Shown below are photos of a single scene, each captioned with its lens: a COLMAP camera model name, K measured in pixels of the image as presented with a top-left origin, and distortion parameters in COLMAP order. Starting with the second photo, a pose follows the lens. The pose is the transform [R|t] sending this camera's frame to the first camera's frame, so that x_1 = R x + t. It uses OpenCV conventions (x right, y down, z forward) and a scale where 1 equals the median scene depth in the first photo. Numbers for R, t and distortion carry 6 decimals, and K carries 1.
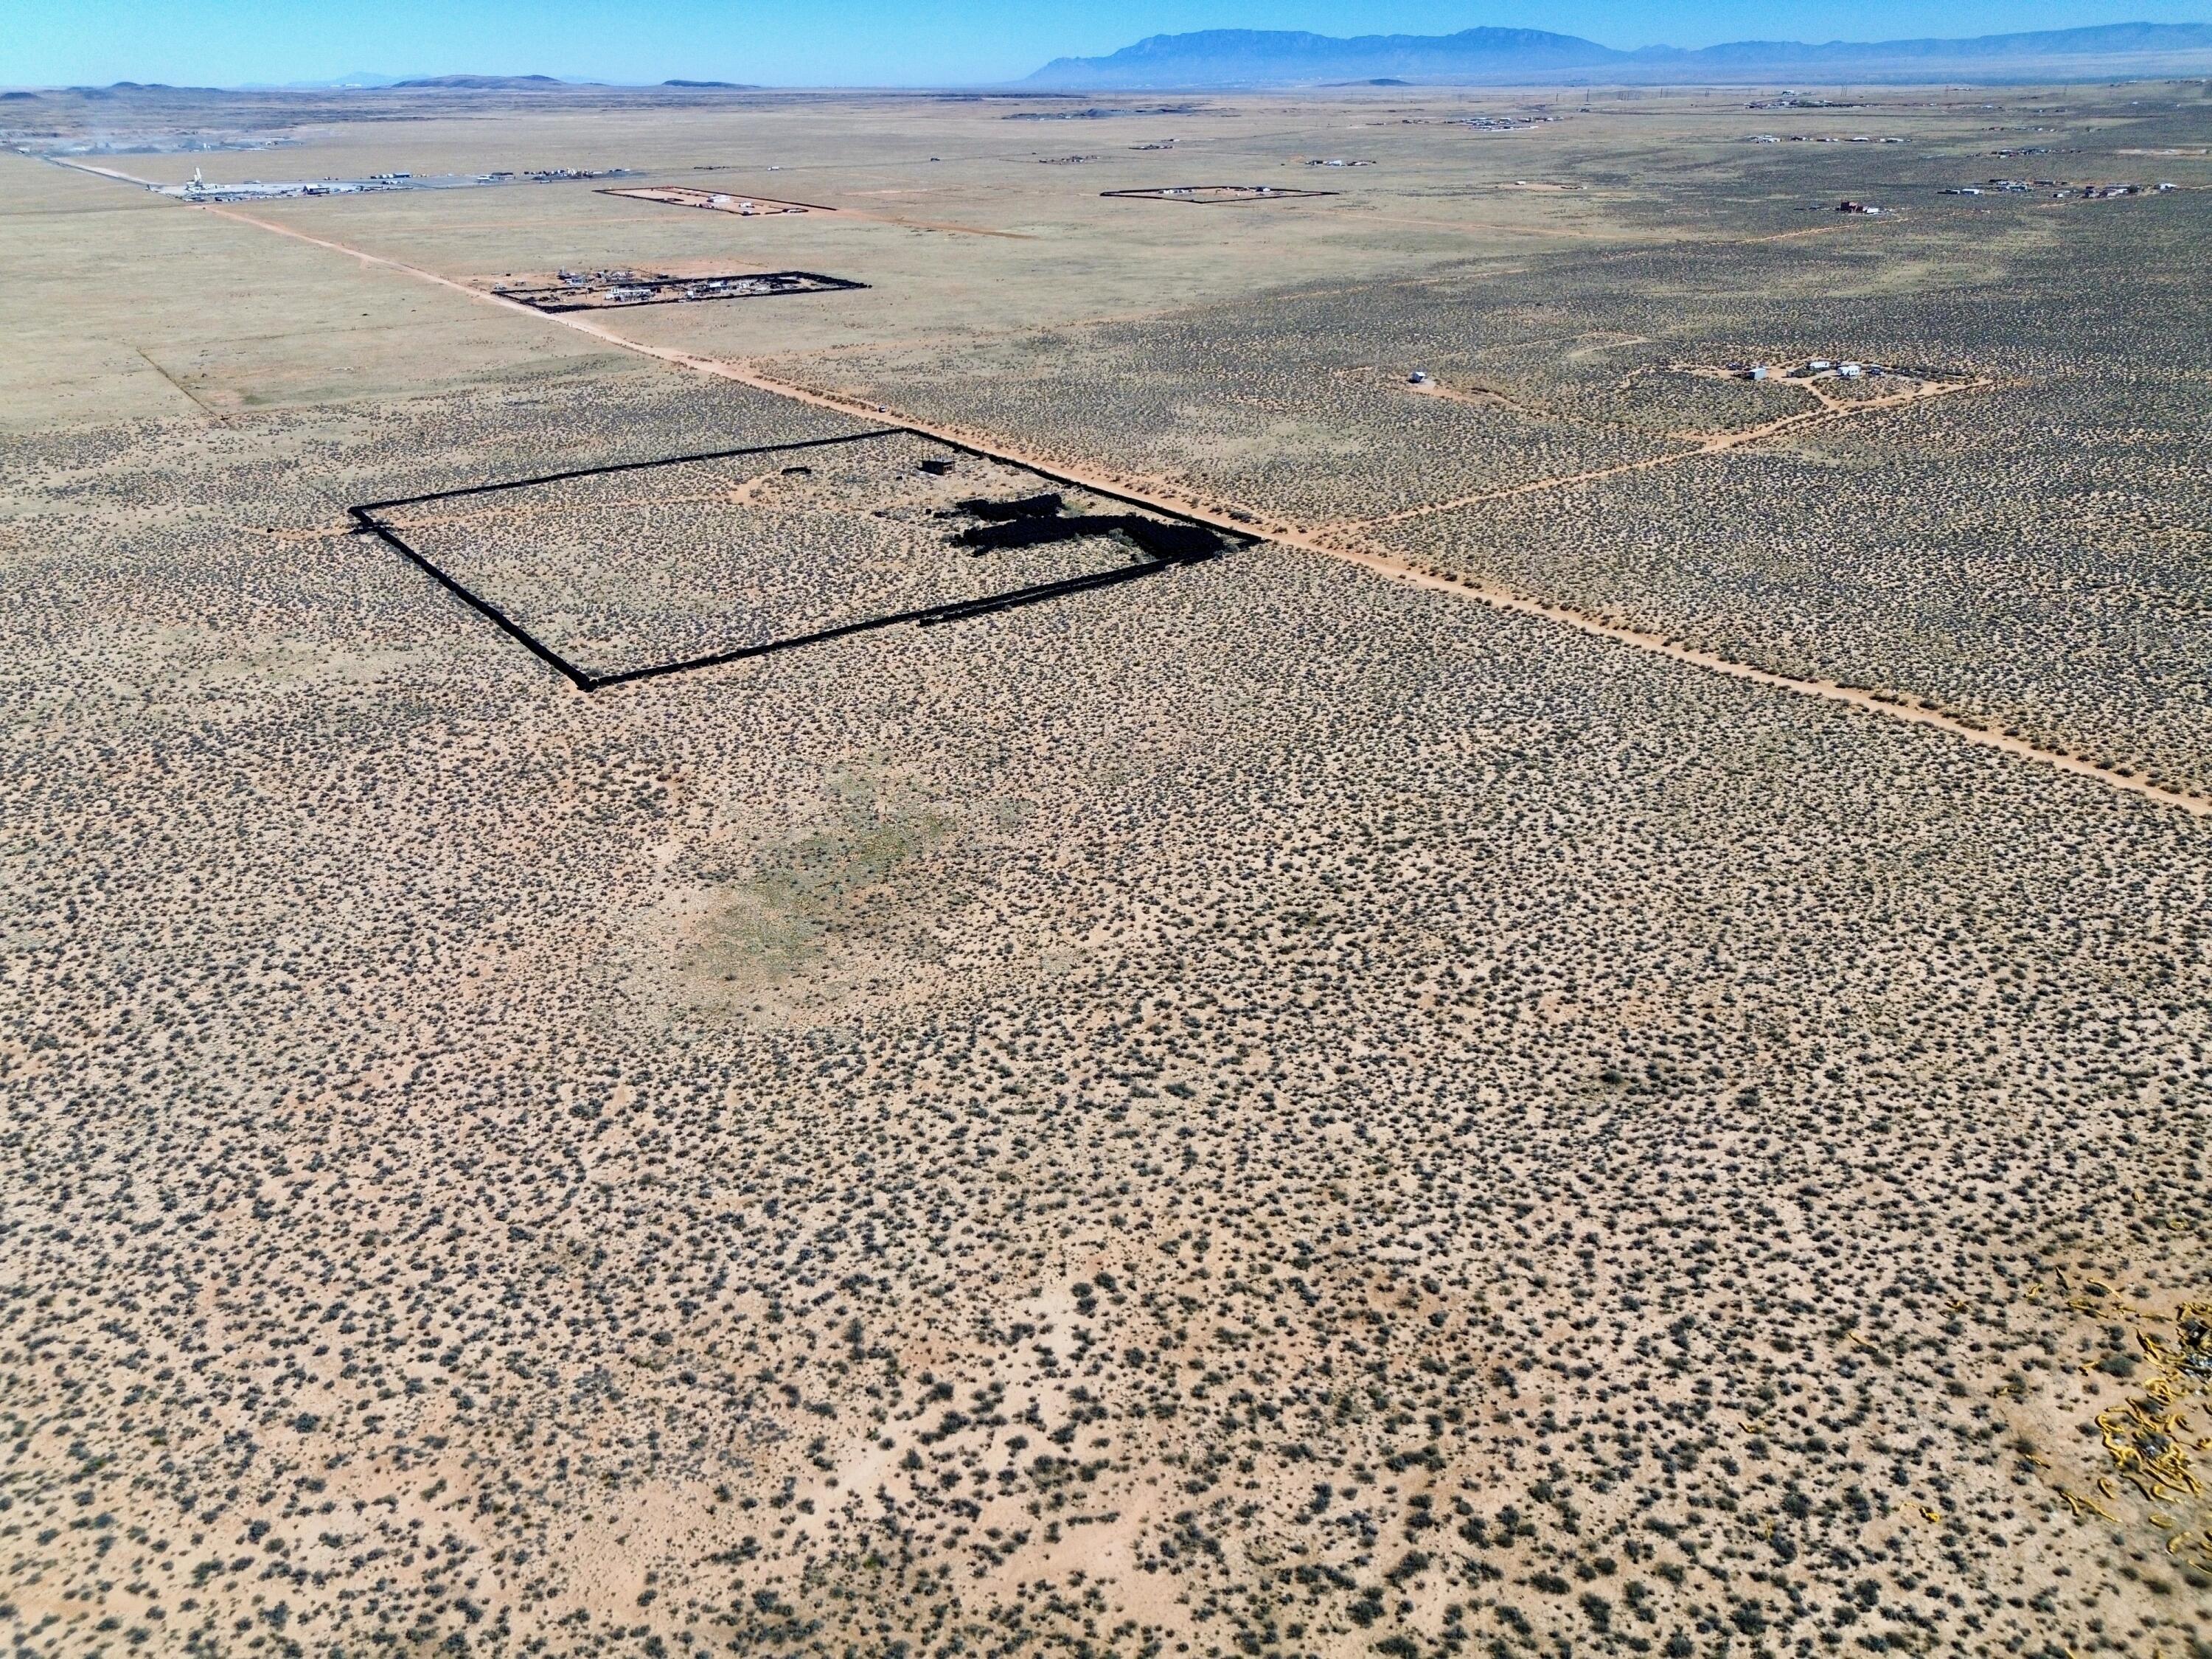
lens RADIAL K [[1571.1, 0, 1105.1], [0, 1571.1, 821.7], [0, 0, 1]] dist [0.056947, -0.053599]
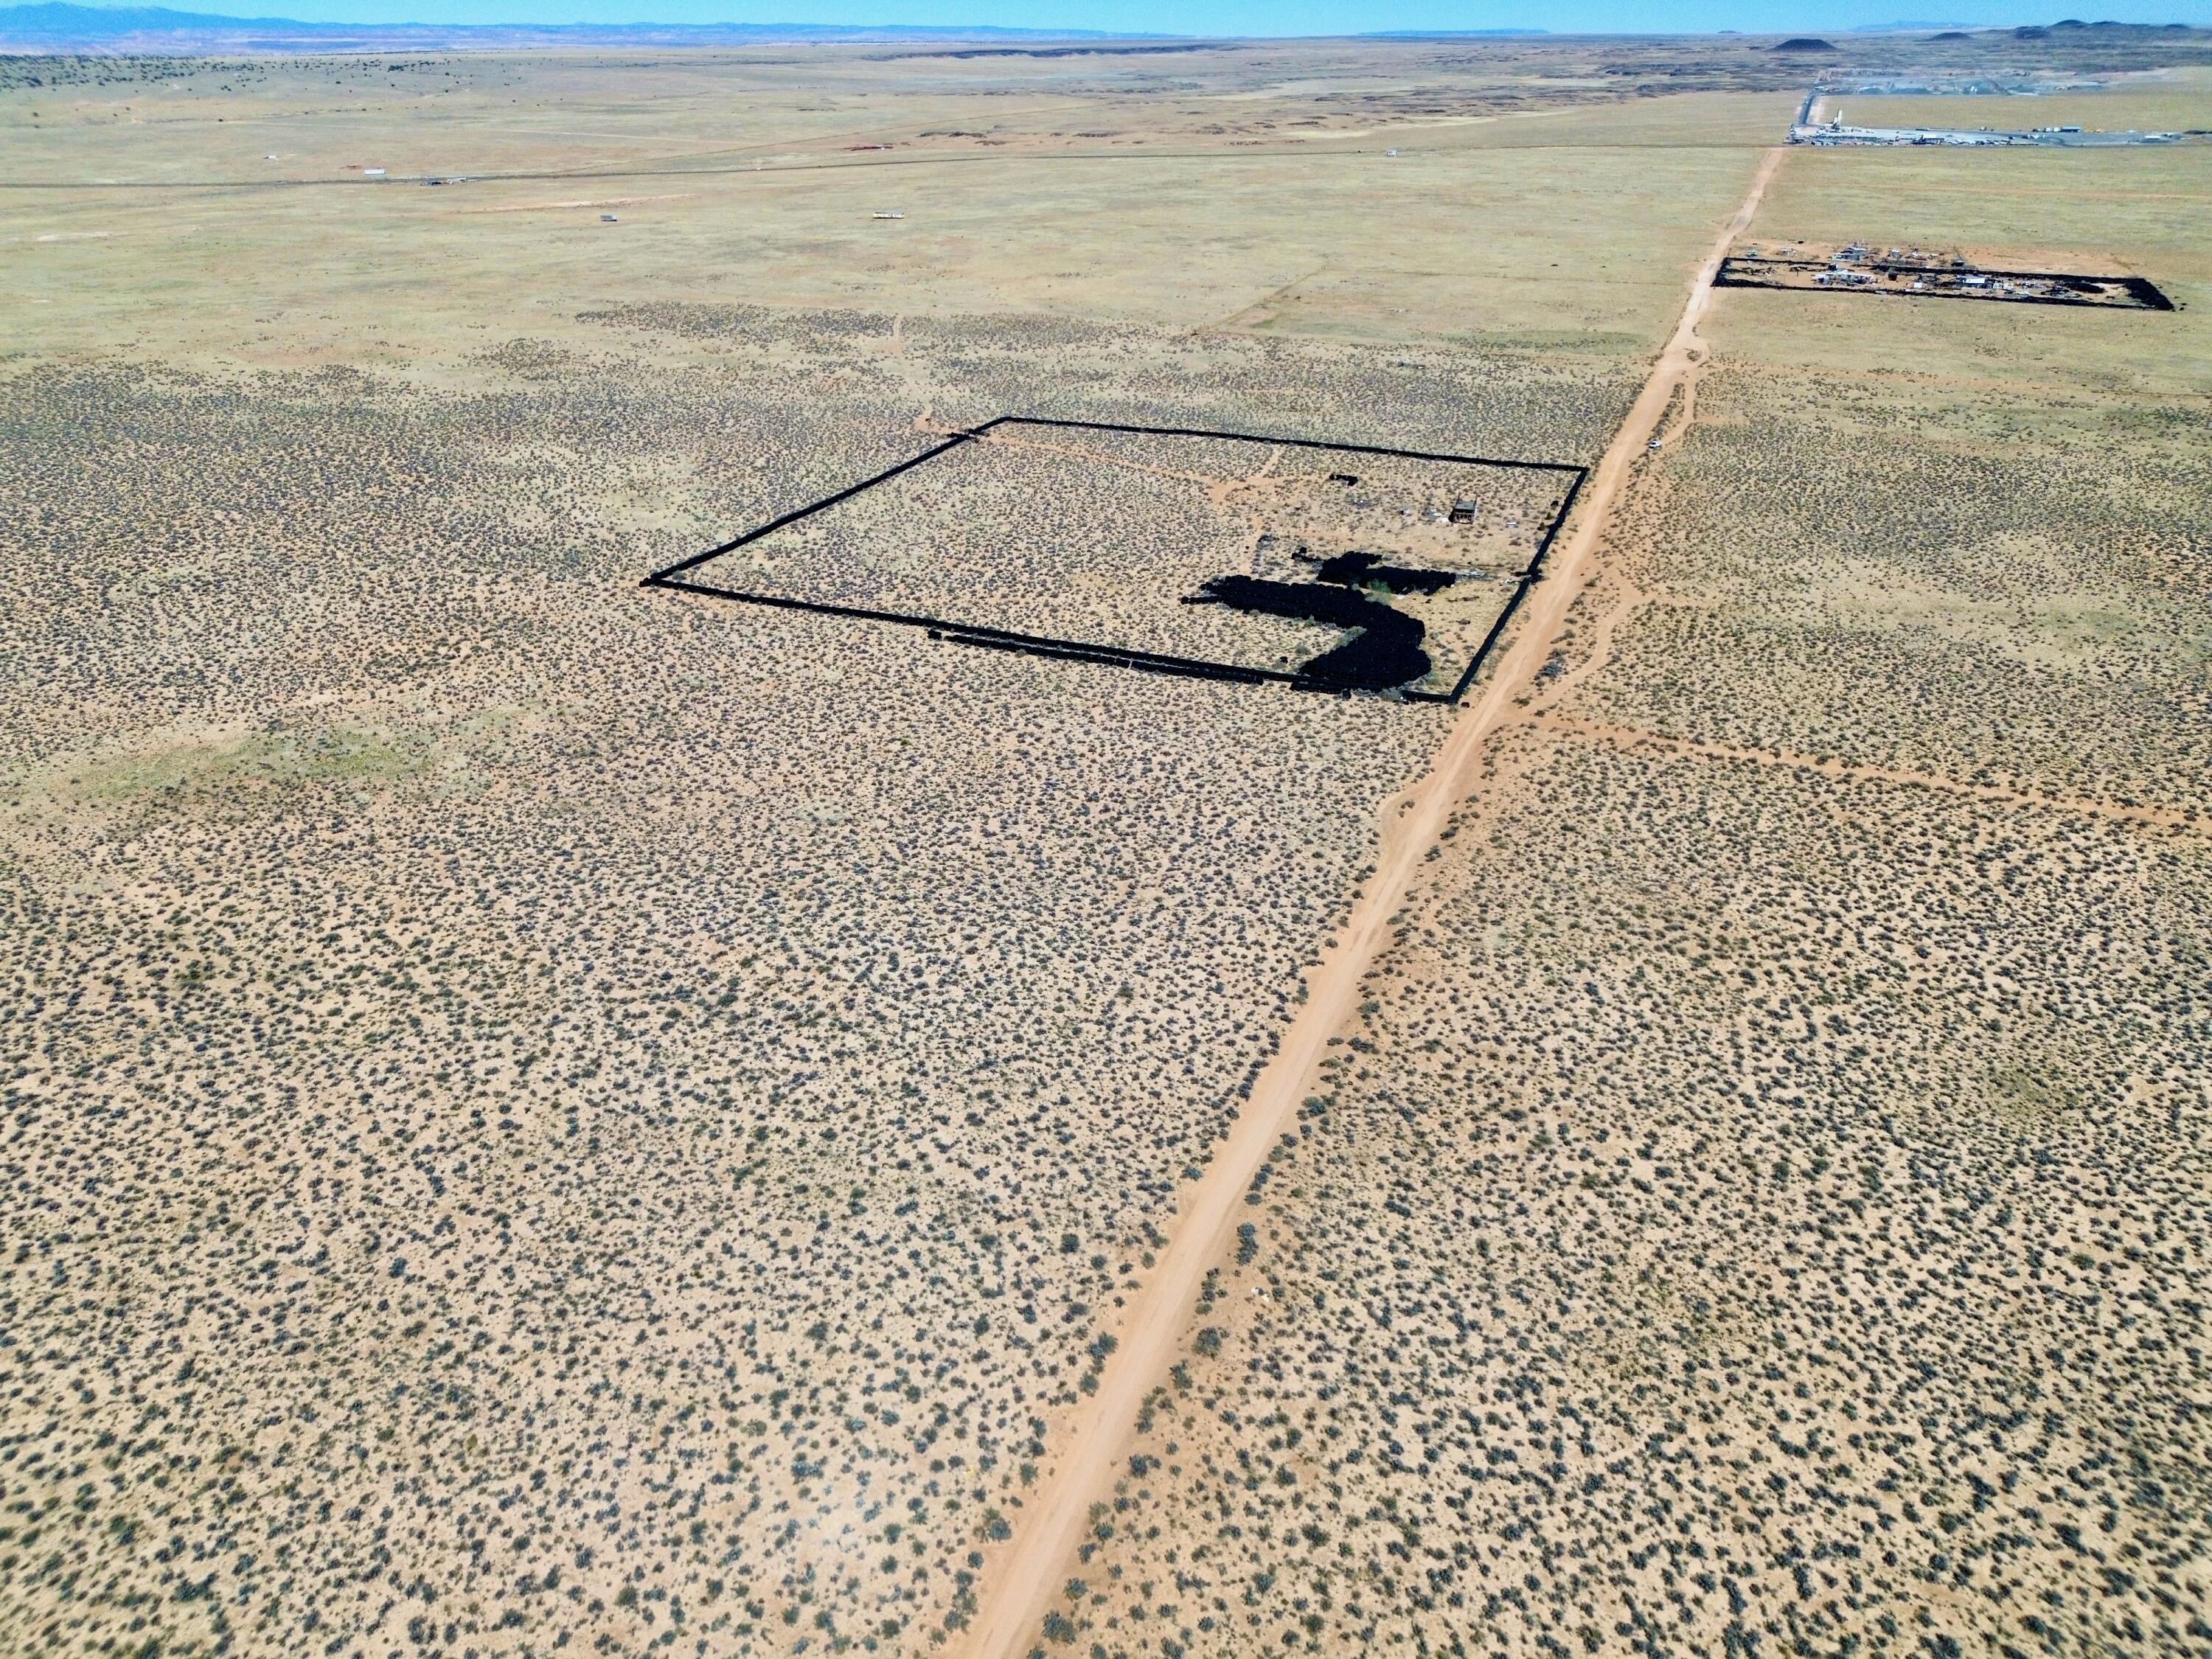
lens RADIAL K [[1571.1, 0, 1102.3], [0, 1571.1, 841.8], [0, 0, 1]] dist [0.056947, -0.053599]
pose [[0.508202, 0.401856, -0.761736, 0.898308], [-0.369919, 0.900576, 0.228305, -0.347182], [0.777747, 0.165756, 0.606329, 0.709743]]
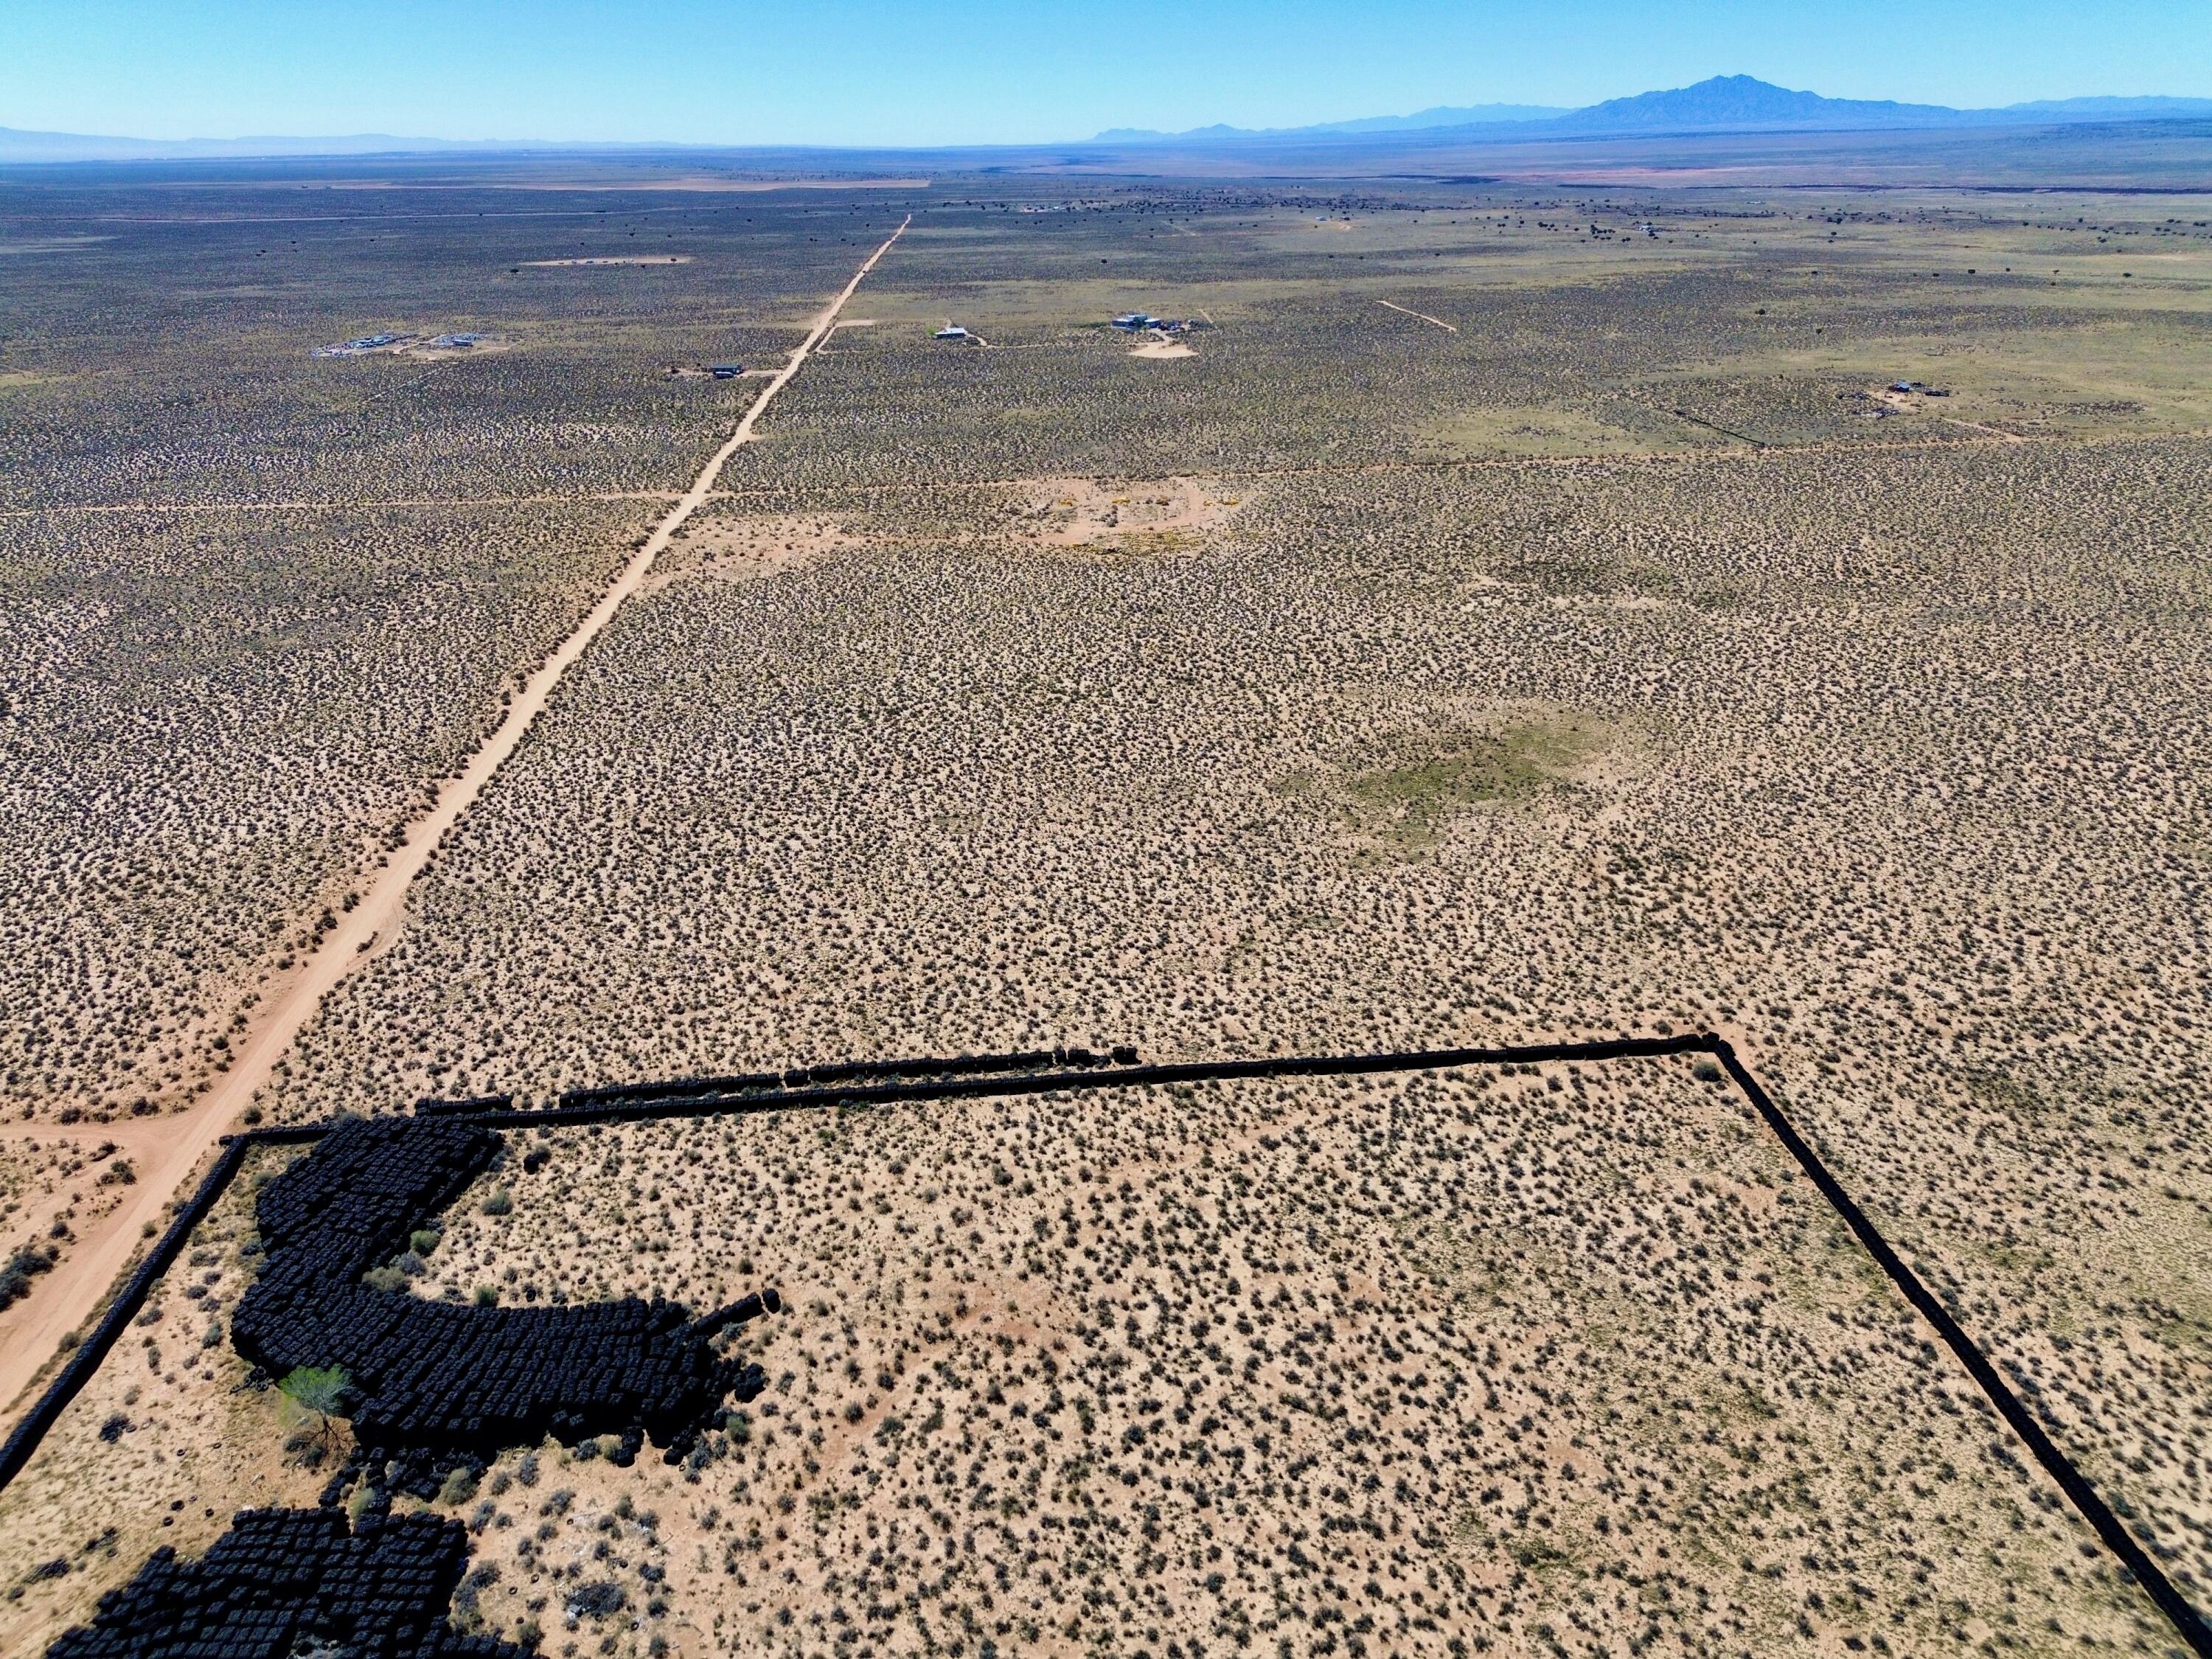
lens RADIAL K [[1571.1, 0, 1104.1], [0, 1571.1, 826.3], [0, 0, 1]] dist [0.056947, -0.053599]
pose [[-0.844667, -0.190920, 0.500088, -0.495312], [0.251574, 0.683043, 0.685685, -0.758203], [-0.472492, 0.704984, -0.528913, 1.638567]]
